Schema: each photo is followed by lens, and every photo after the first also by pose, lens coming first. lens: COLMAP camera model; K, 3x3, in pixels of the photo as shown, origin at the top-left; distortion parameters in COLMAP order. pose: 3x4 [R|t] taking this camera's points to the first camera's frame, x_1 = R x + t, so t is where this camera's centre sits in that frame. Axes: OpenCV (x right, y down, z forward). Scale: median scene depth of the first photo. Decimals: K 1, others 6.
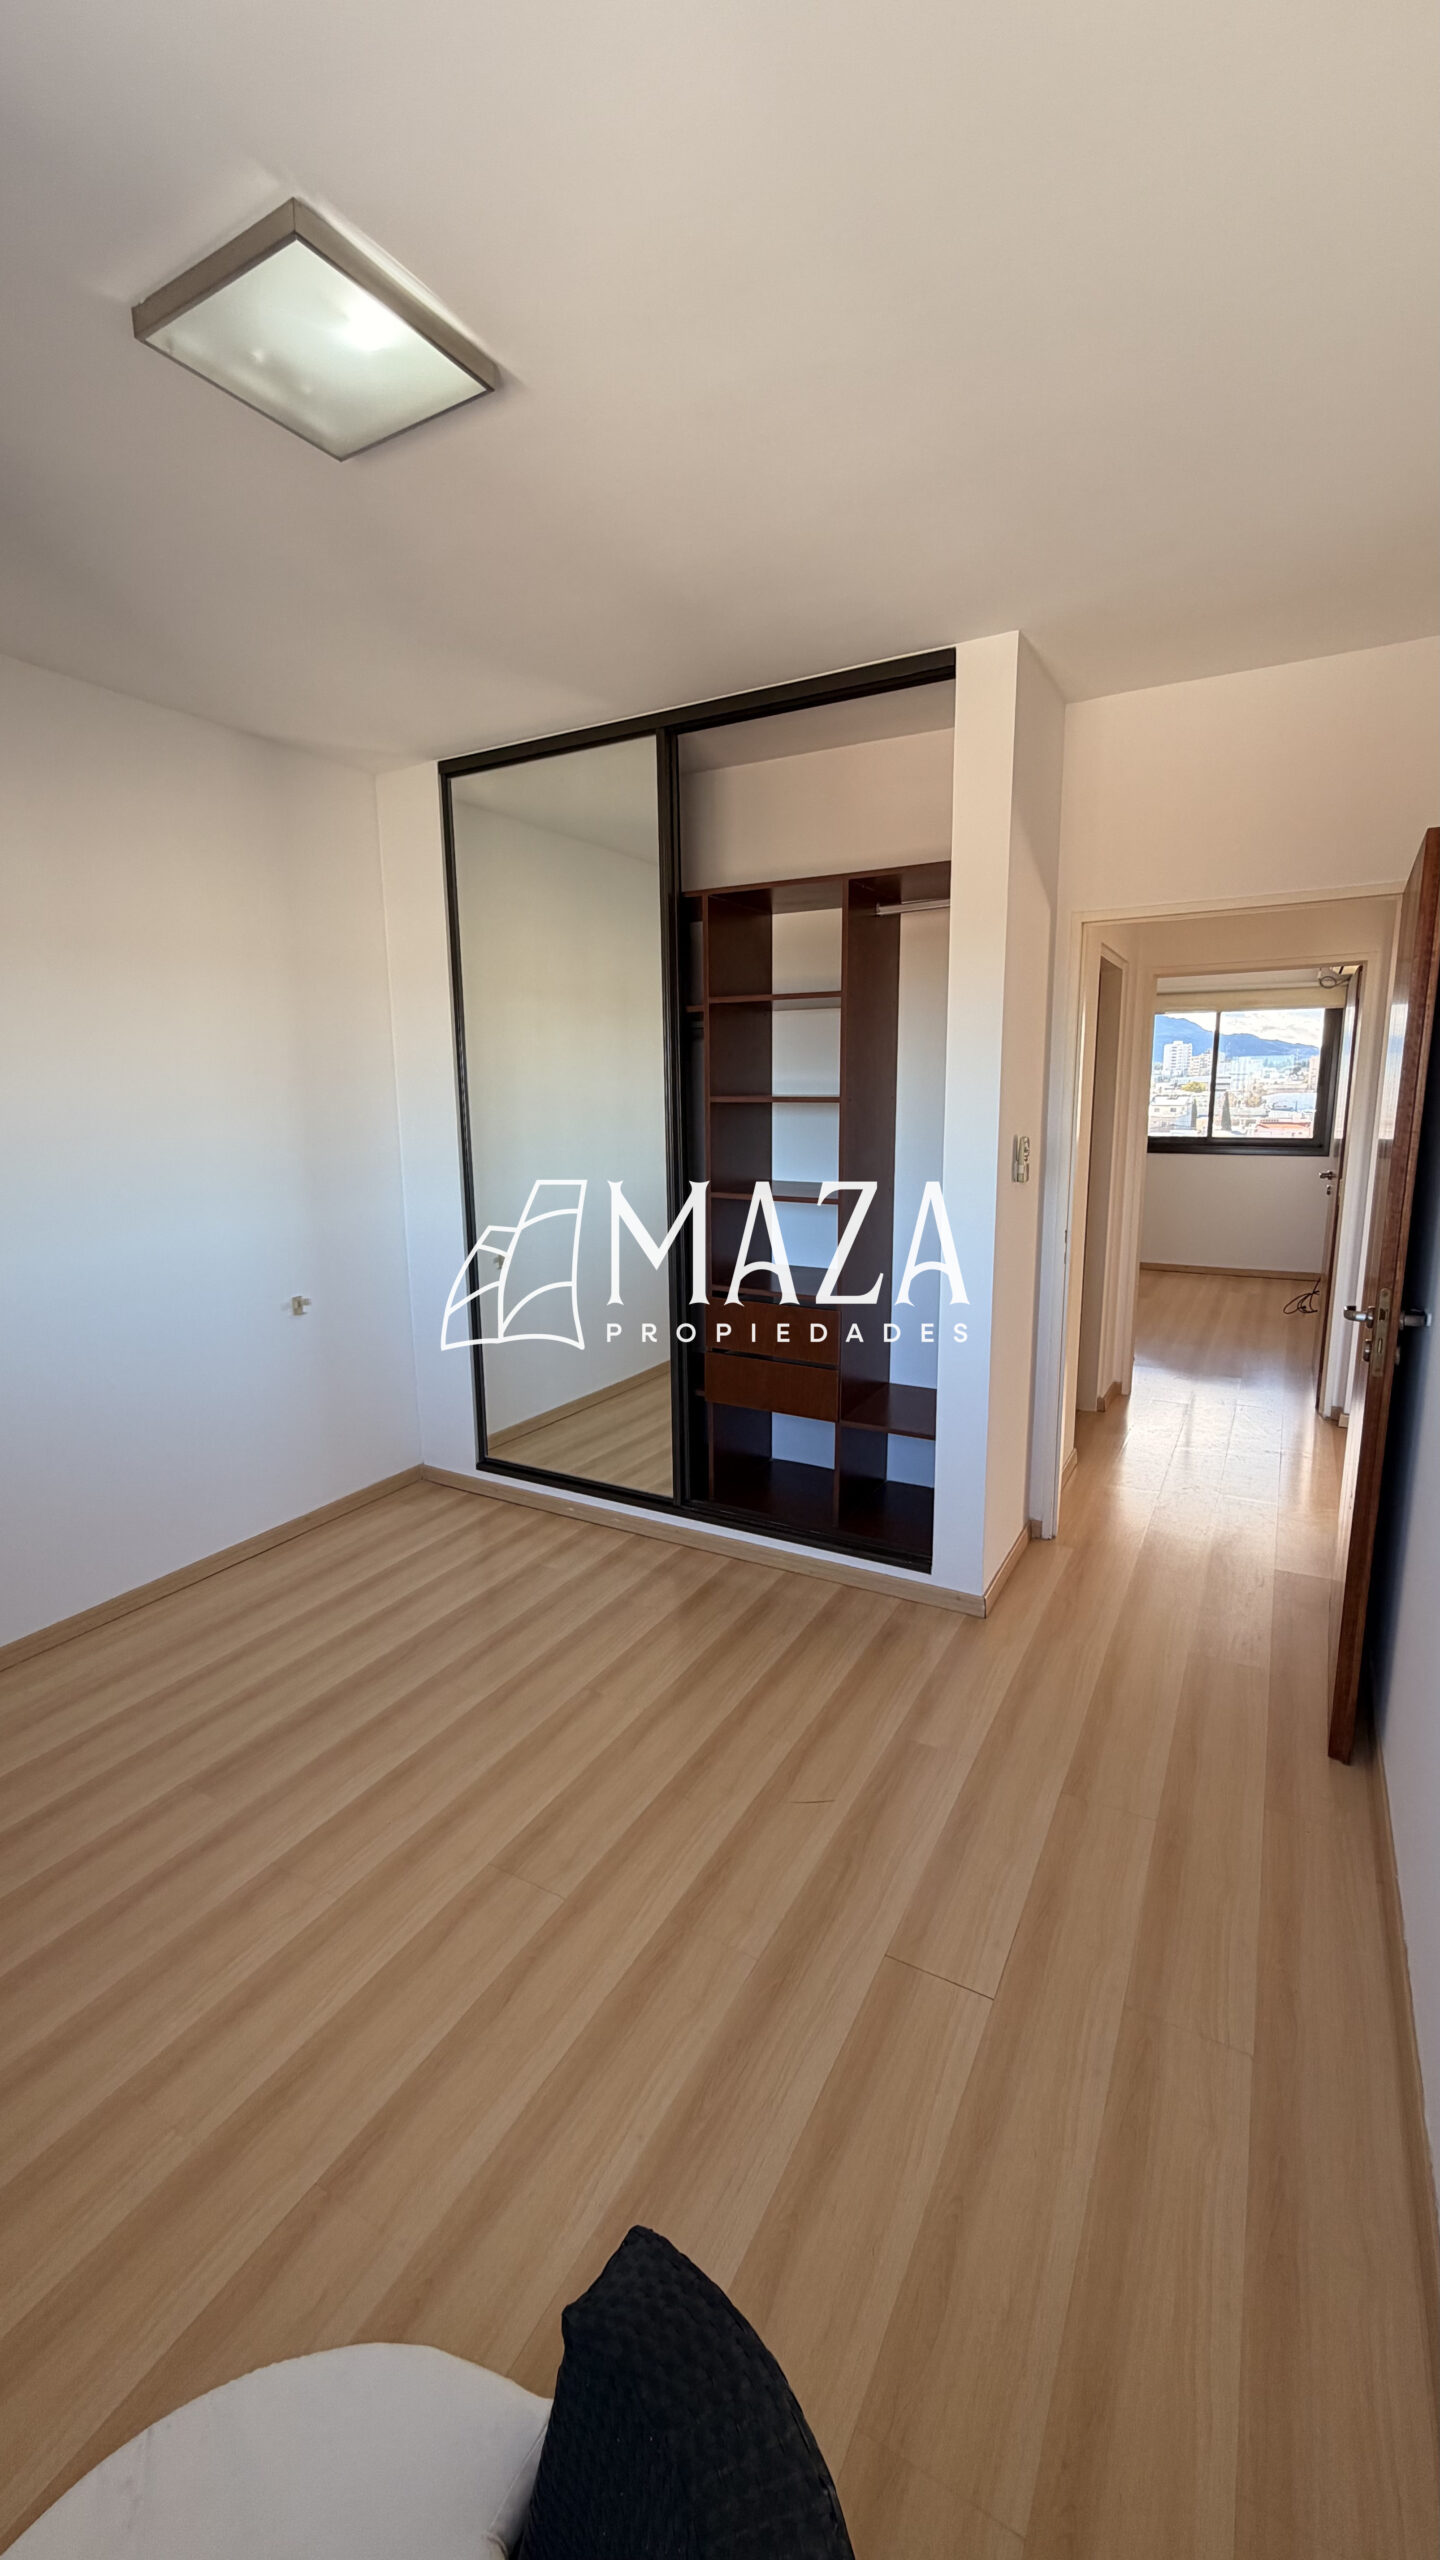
lens RADIAL K [[1018.4, 0, 717.2], [0, 1018.4, 1278.4], [0, 0, 1]] dist [-0.001737, 0.000808]
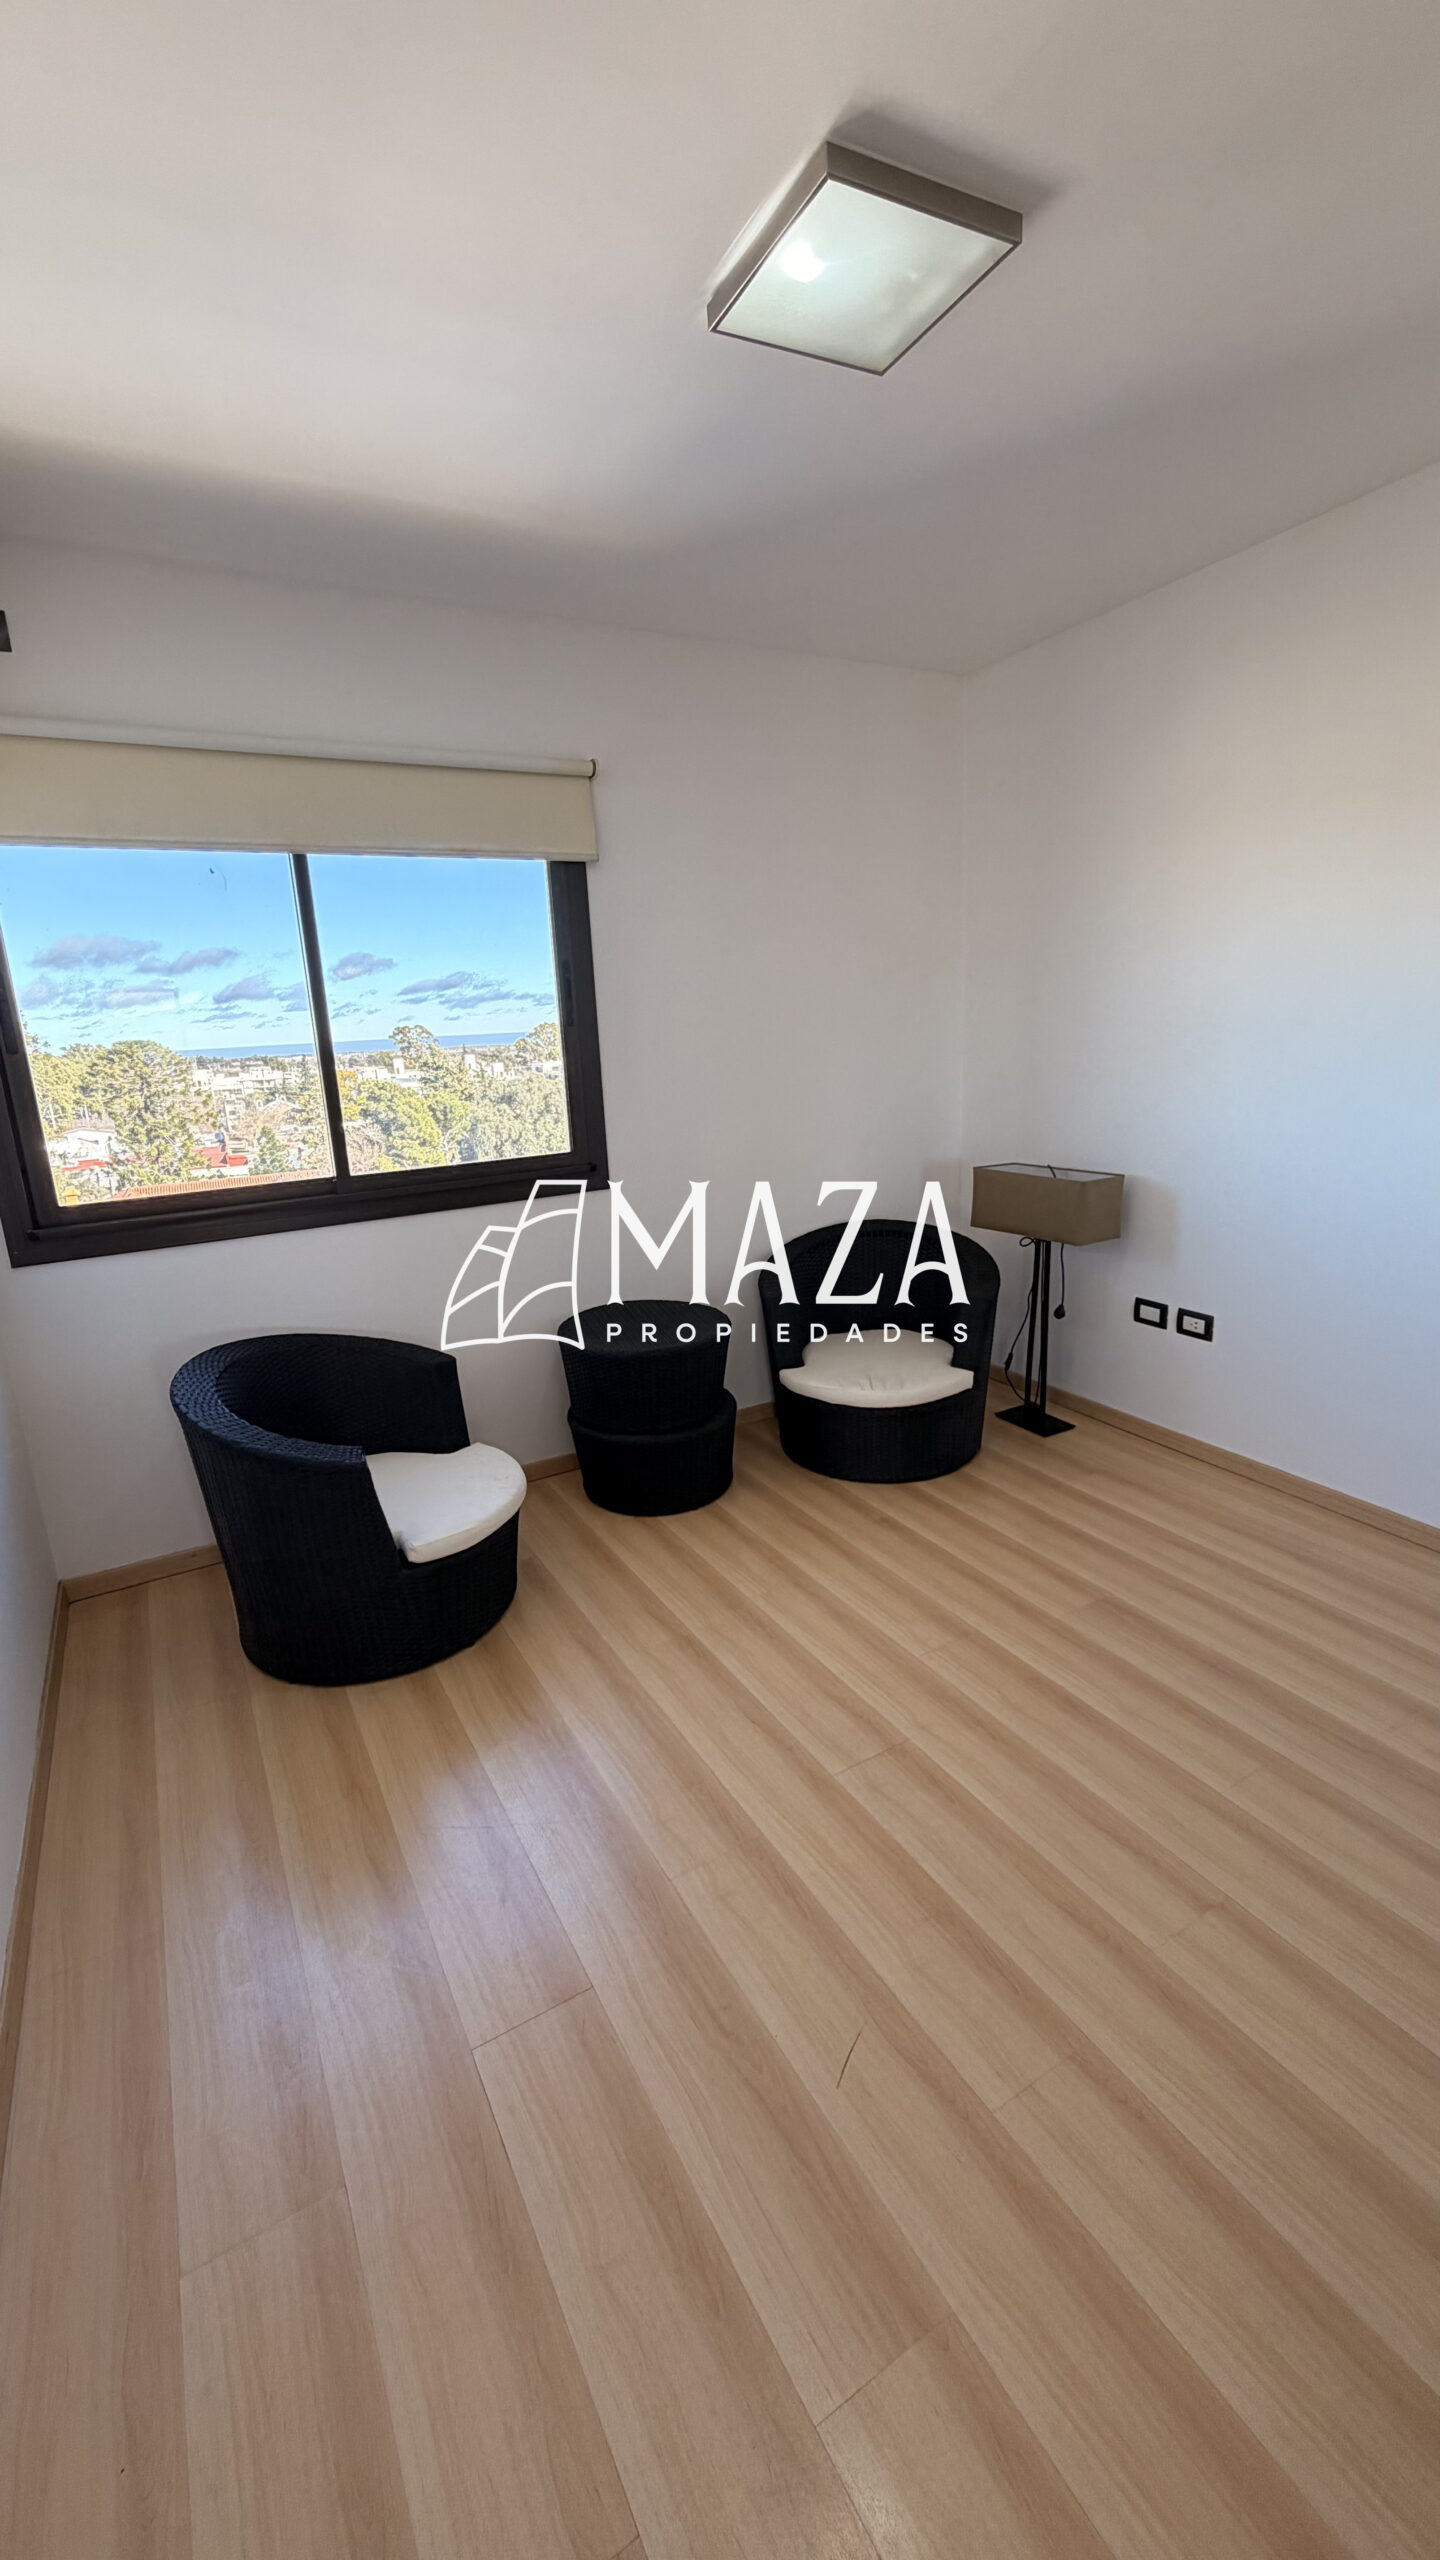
lens RADIAL K [[1018.4, 0, 723.7], [0, 1018.4, 1277.2], [0, 0, 1]] dist [-0.001737, 0.000808]
pose [[-0.513523, 0.246293, -0.821970, 0.443123], [-0.108414, 0.931622, 0.346881, -0.144899], [0.851200, 0.267244, -0.451708, 0.870762]]
